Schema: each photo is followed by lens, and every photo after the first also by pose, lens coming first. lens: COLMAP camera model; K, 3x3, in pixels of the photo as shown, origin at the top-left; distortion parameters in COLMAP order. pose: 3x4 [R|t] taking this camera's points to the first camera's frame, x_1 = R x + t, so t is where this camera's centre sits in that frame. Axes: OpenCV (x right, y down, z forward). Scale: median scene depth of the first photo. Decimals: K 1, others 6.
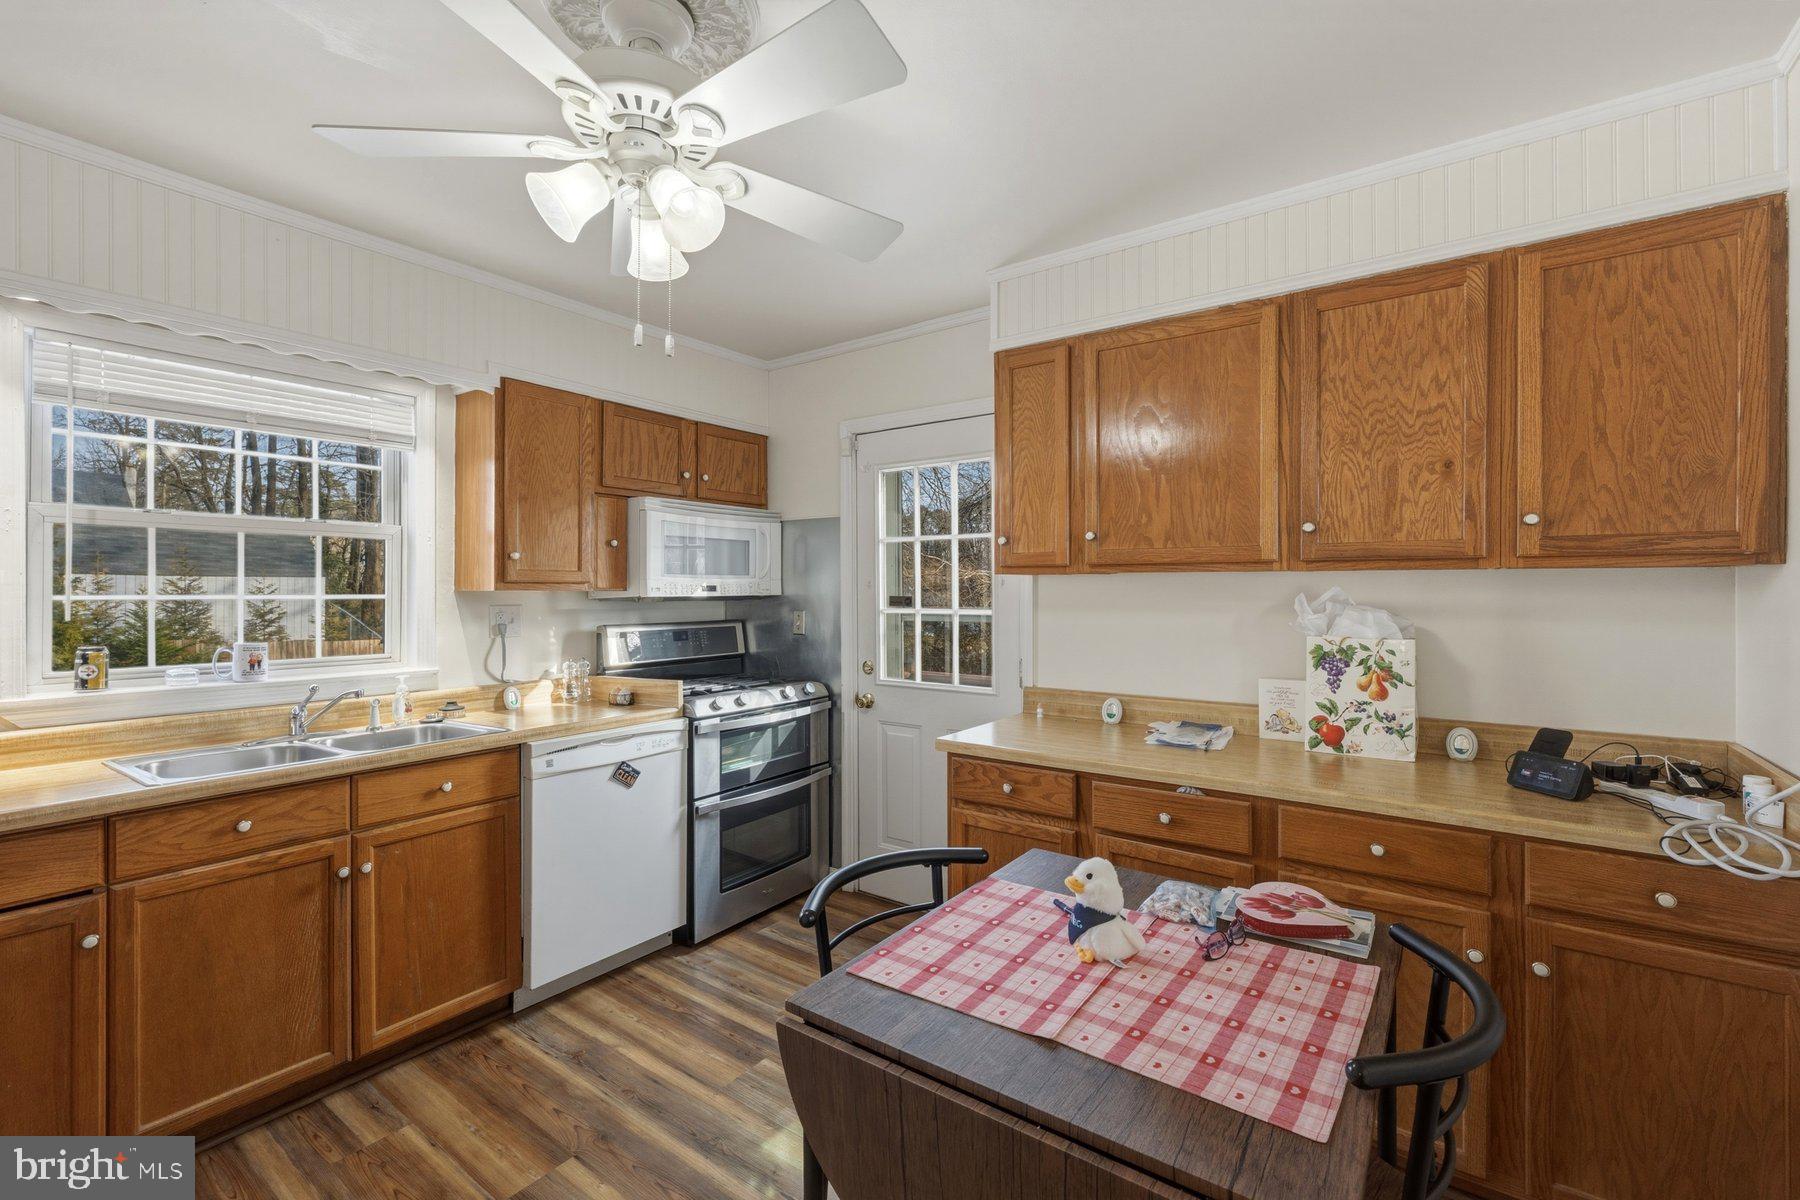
lens RADIAL K [[767.6, 0, 906.6], [0, 767.6, 590.6], [0, 0, 1]] dist [0.001882, 0.000658]
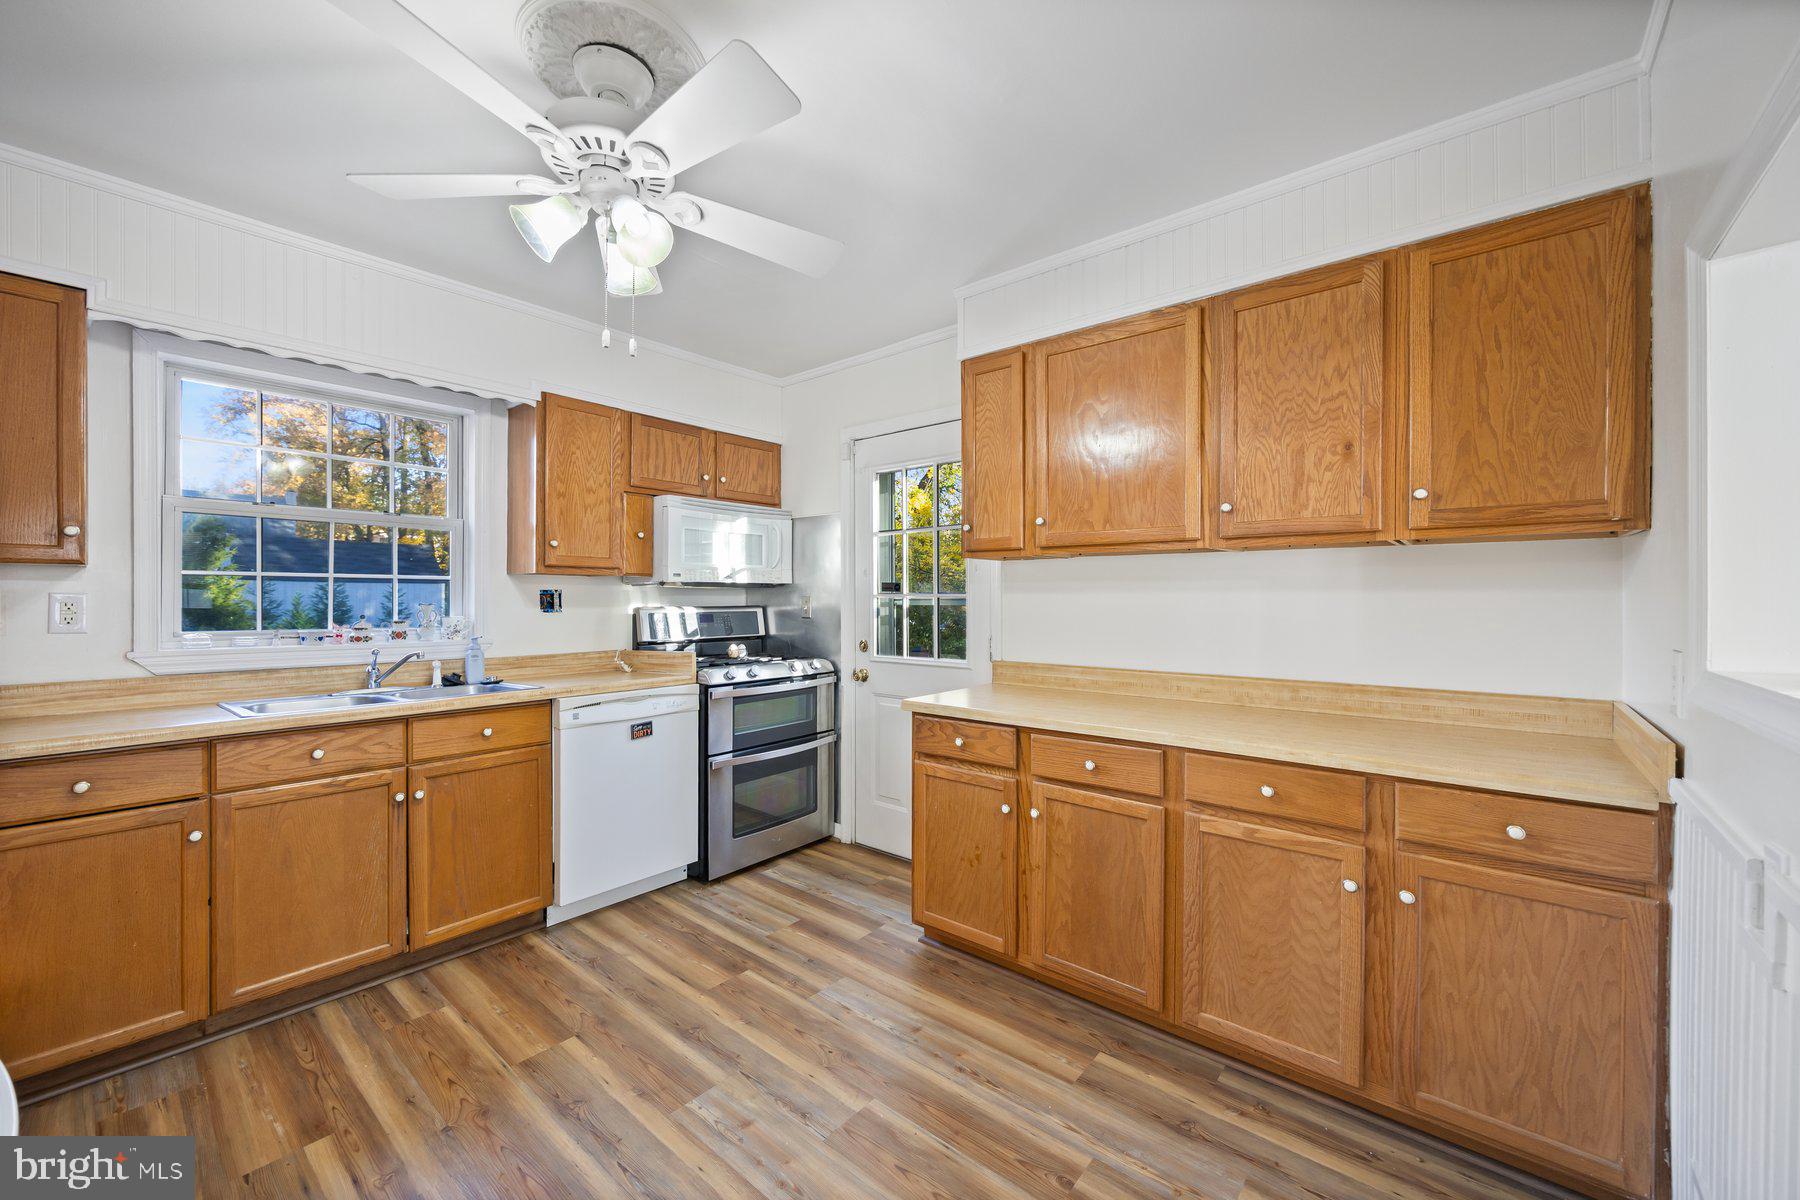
lens RADIAL K [[697.4, 0, 900.0], [0, 697.4, 600.0], [0, 0, 1]] dist [0.000206, -0.000148]
pose [[0.997179, 0.002394, -0.075020, 0.118848], [-0.002299, 0.999996, 0.001350, 0.045682], [0.075022, -0.001174, 0.997181, -0.032792]]
